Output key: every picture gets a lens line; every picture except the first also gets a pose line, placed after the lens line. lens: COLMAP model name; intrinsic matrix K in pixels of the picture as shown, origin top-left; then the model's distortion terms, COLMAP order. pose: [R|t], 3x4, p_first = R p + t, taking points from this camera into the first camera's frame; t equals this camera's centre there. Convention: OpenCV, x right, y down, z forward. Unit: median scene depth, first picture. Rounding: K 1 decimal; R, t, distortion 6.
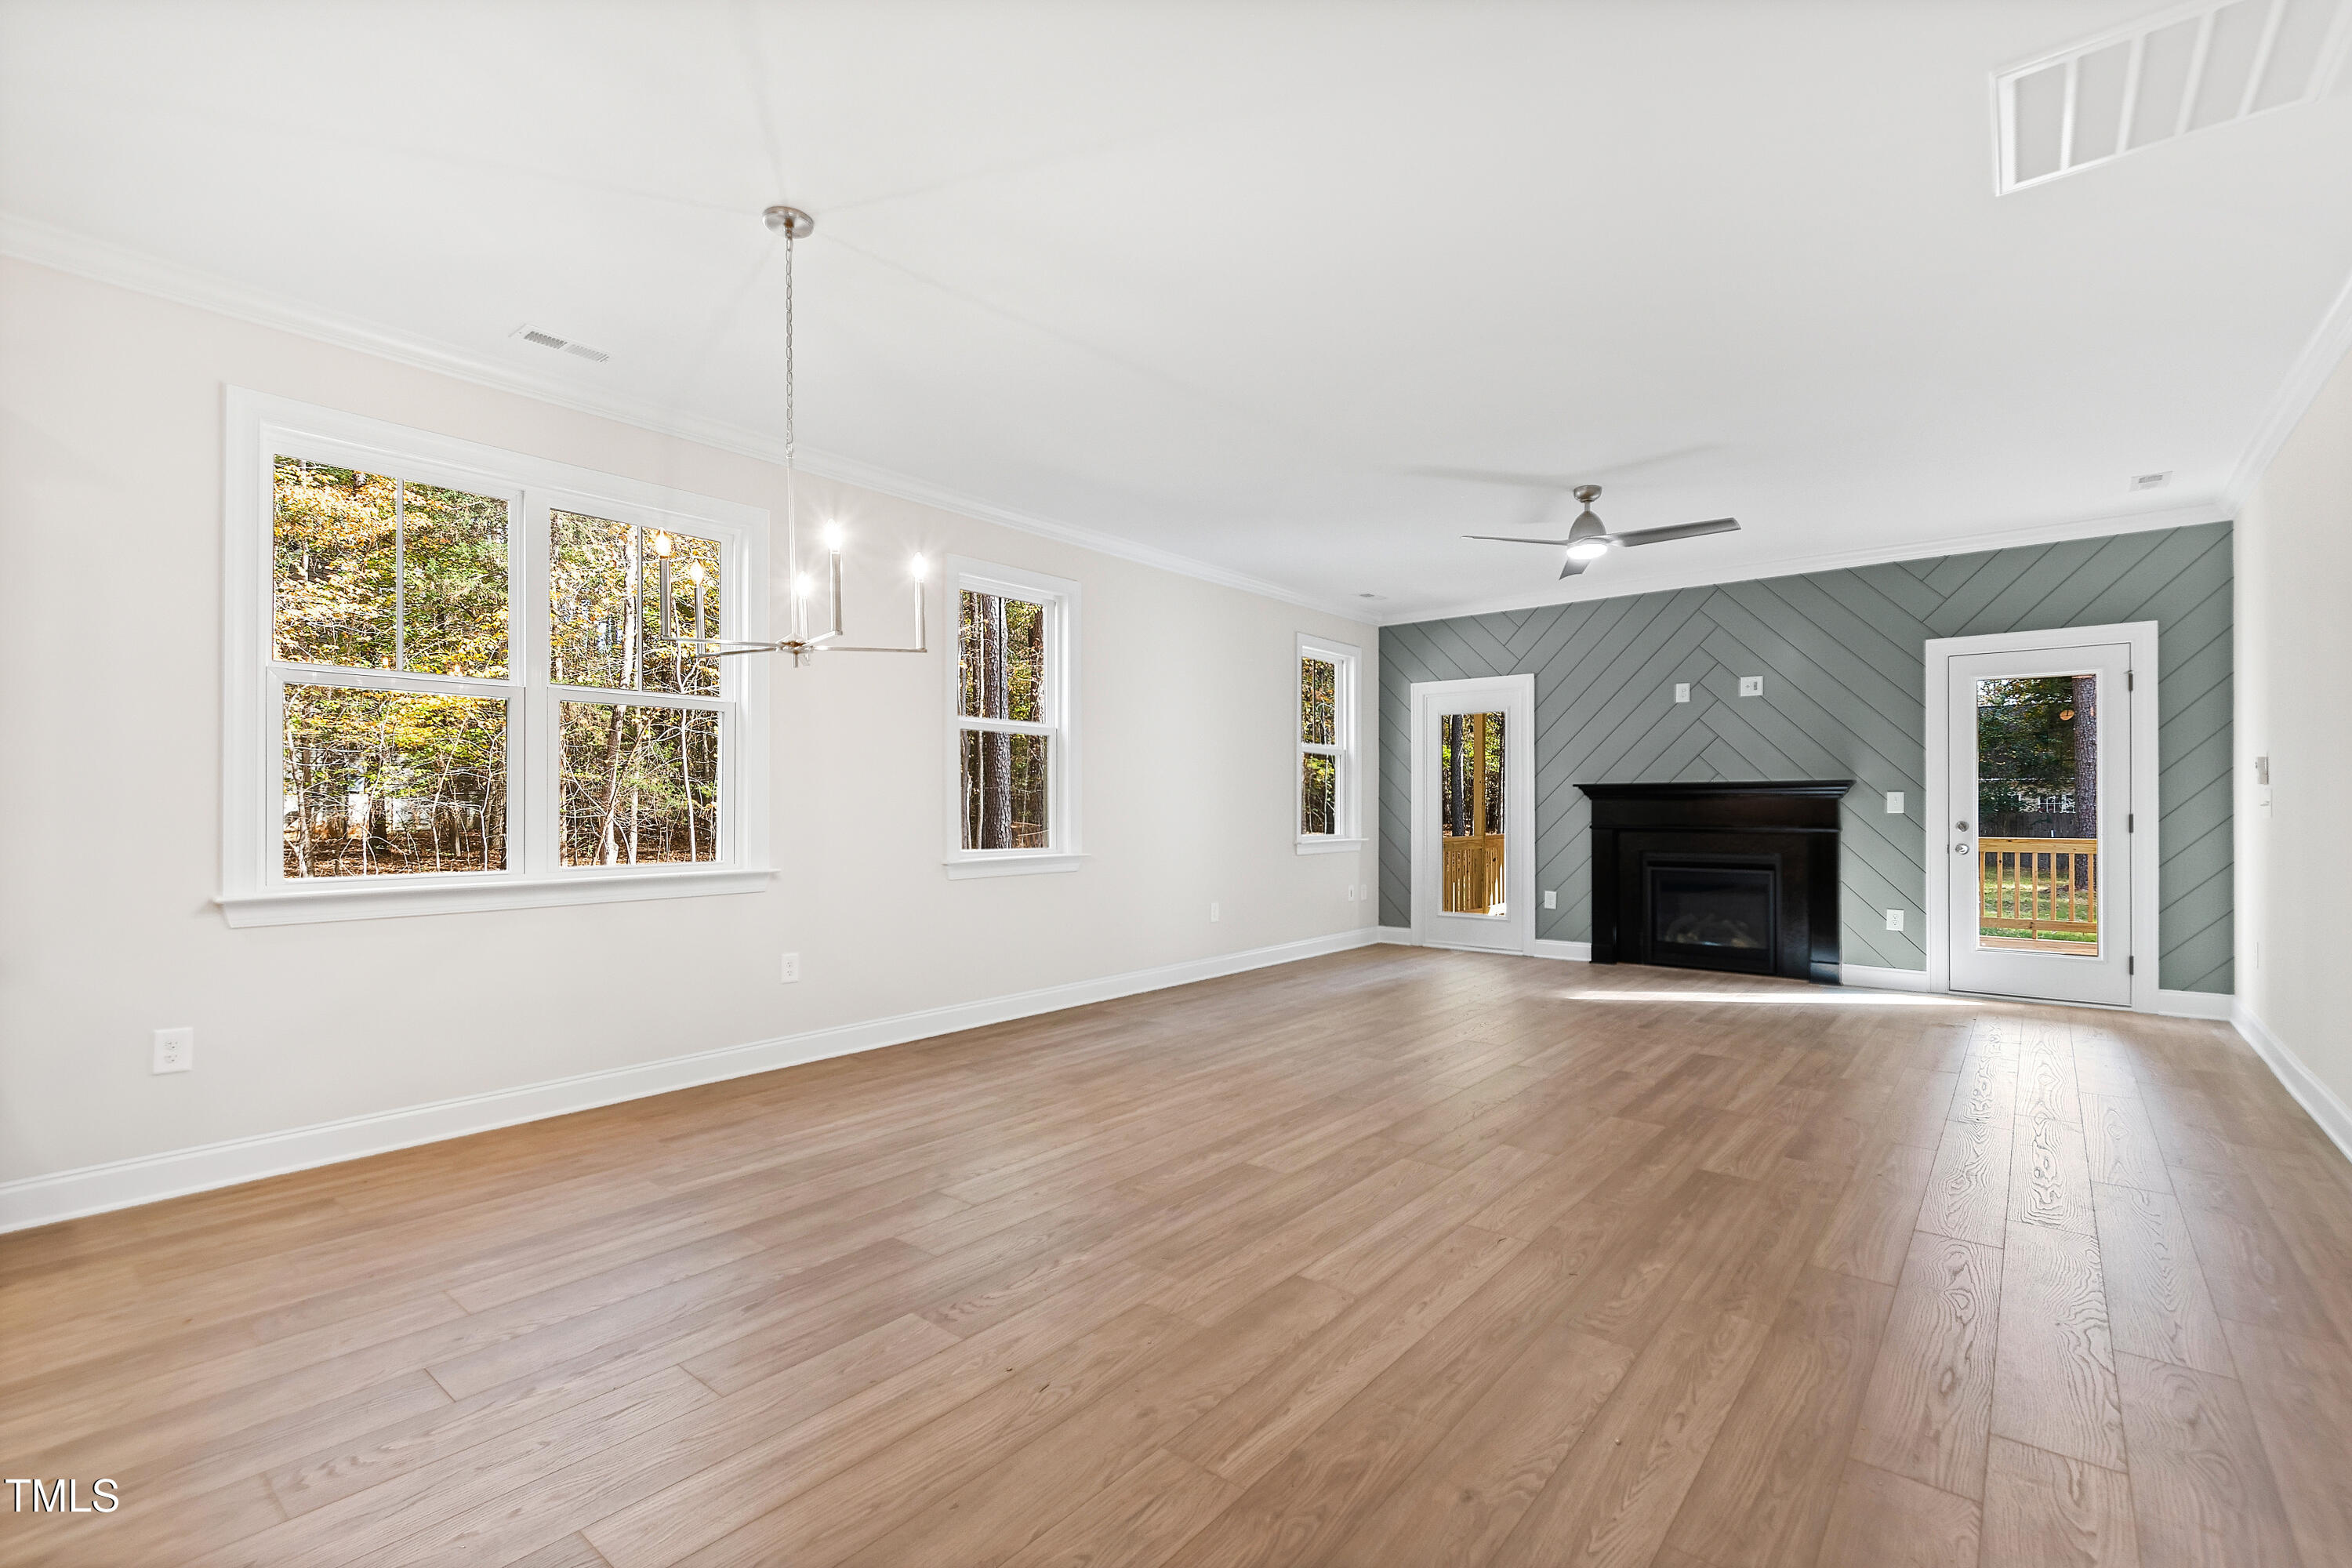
lens RADIAL K [[1054.8, 0, 1125.5], [0, 1054.8, 815.2], [0, 0, 1]] dist [-0.013480, 0.000144]
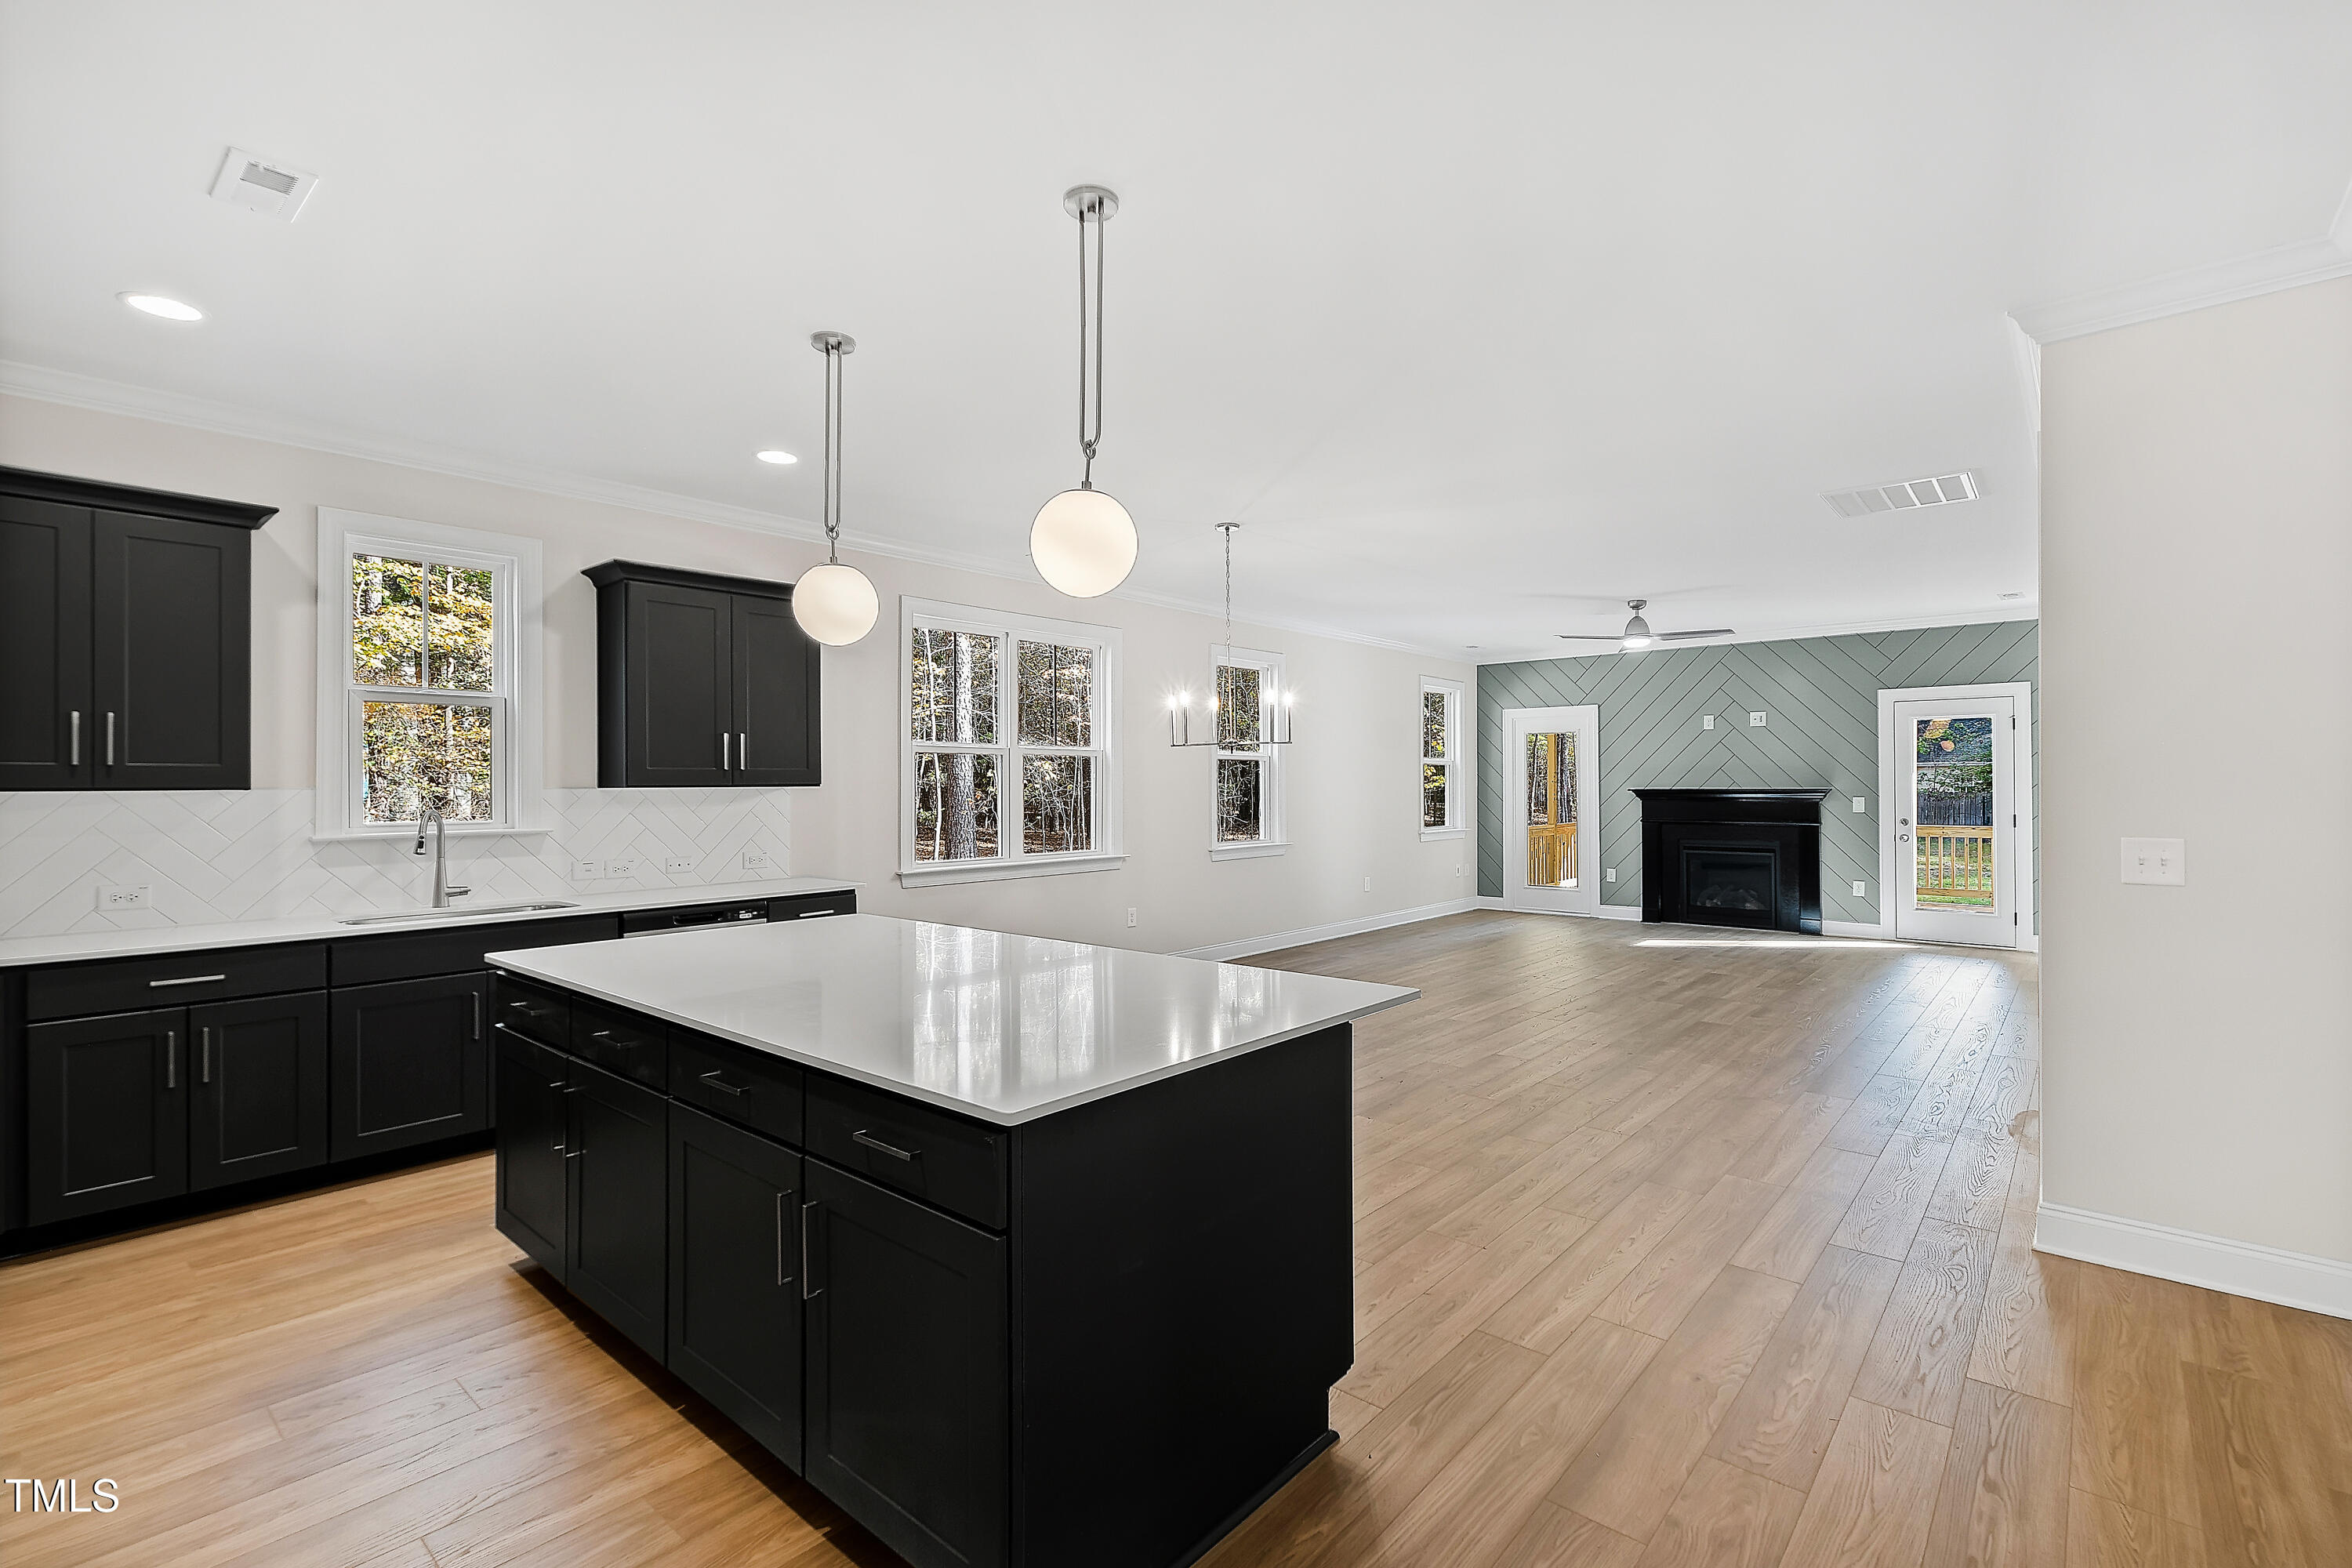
lens RADIAL K [[1054.8, 0, 1165.5], [0, 1054.8, 788.1], [0, 0, 1]] dist [-0.013480, 0.000144]
pose [[0.999935, -0.002120, -0.011189, -0.174143], [0.002049, 0.999978, -0.006374, -0.026800], [0.011202, 0.006350, 0.999917, -0.405650]]
